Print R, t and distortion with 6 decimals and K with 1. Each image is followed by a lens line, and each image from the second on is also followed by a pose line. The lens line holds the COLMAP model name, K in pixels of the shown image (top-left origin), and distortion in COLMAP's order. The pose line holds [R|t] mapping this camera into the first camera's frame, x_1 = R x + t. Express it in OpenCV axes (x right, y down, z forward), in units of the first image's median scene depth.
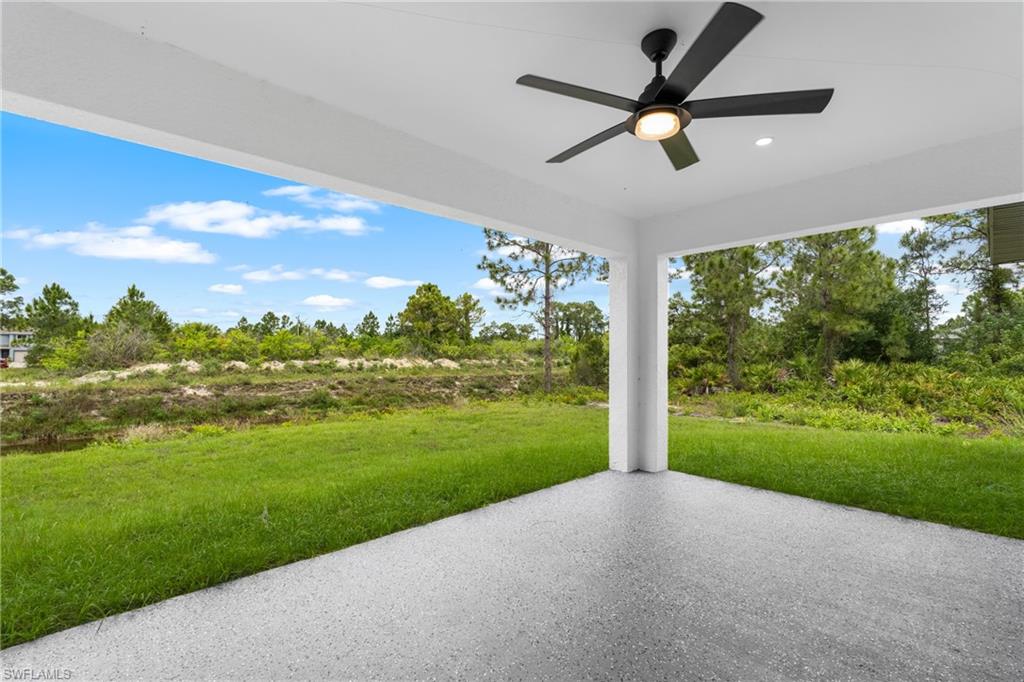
lens RADIAL K [[449.4, 0, 509.0], [0, 449.4, 342.9], [0, 0, 1]] dist [-0.004437, -0.000762]
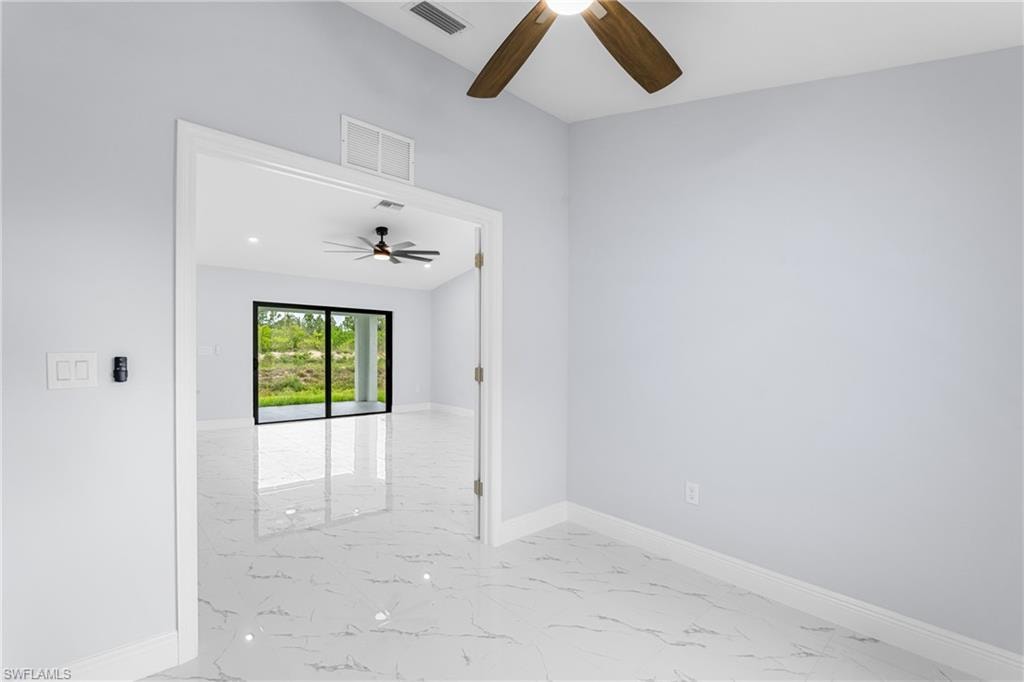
lens RADIAL K [[444.6, 0, 510.7], [0, 444.6, 355.1], [0, 0, 1]] dist [-0.009532, -0.000609]
pose [[0.999558, 0.018716, 0.023078, 0.114777], [-0.019592, 0.999073, 0.038333, -0.009291], [-0.022339, -0.038769, 0.998998, -0.164069]]
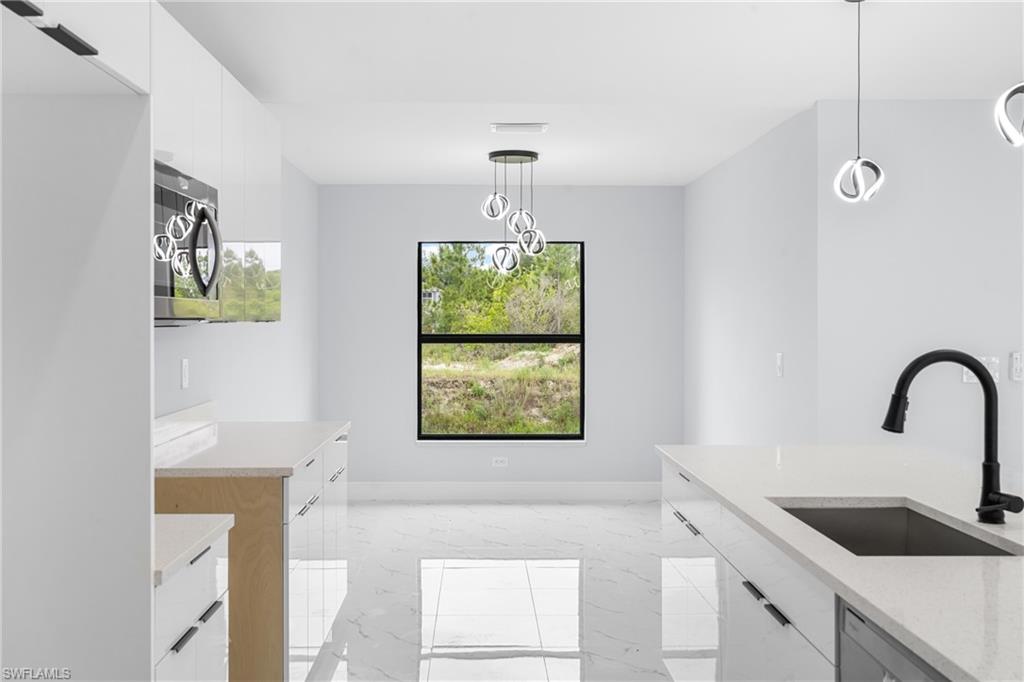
lens RADIAL K [[1006.4, 0, 510.0], [0, 1006.4, 313.5], [0, 0, 1]] dist [0.022693, 0.000000]
pose [[0.759164, 0.002767, -0.650893, 0.043552], [0.007882, 0.999879, 0.013444, -0.011398], [0.650851, -0.015336, 0.759050, -0.124780]]
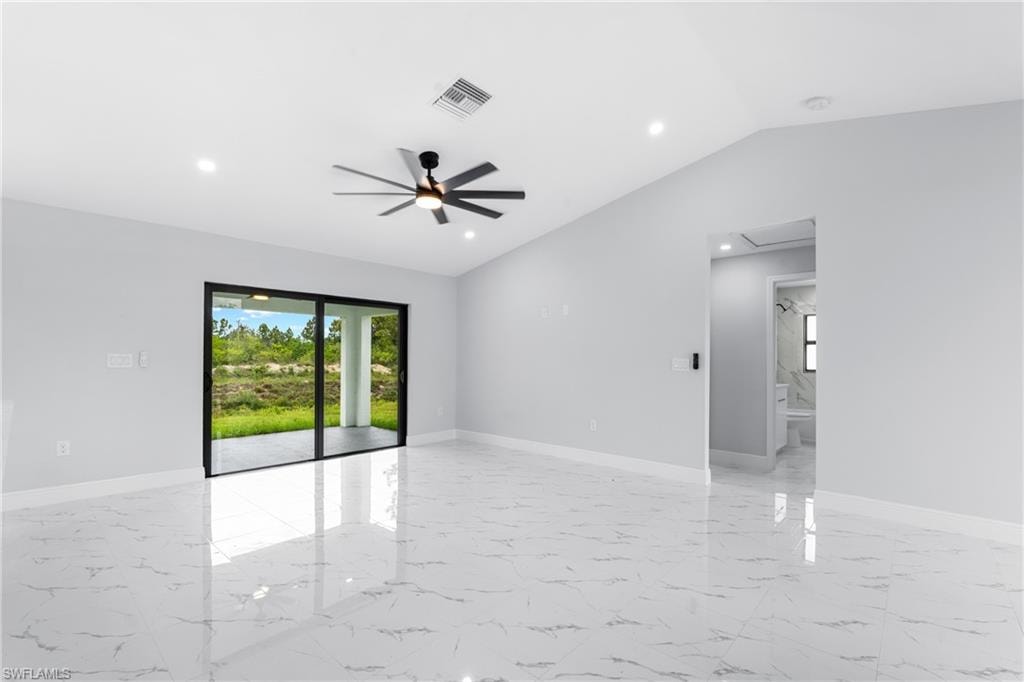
lens RADIAL K [[444.6, 0, 511.2], [0, 444.6, 352.9], [0, 0, 1]] dist [-0.009532, -0.000609]
pose [[0.994373, 0.007440, 0.105679, 0.082373], [-0.008498, 0.999918, 0.009570, -0.006117], [-0.105599, -0.010414, 0.994354, -0.105926]]
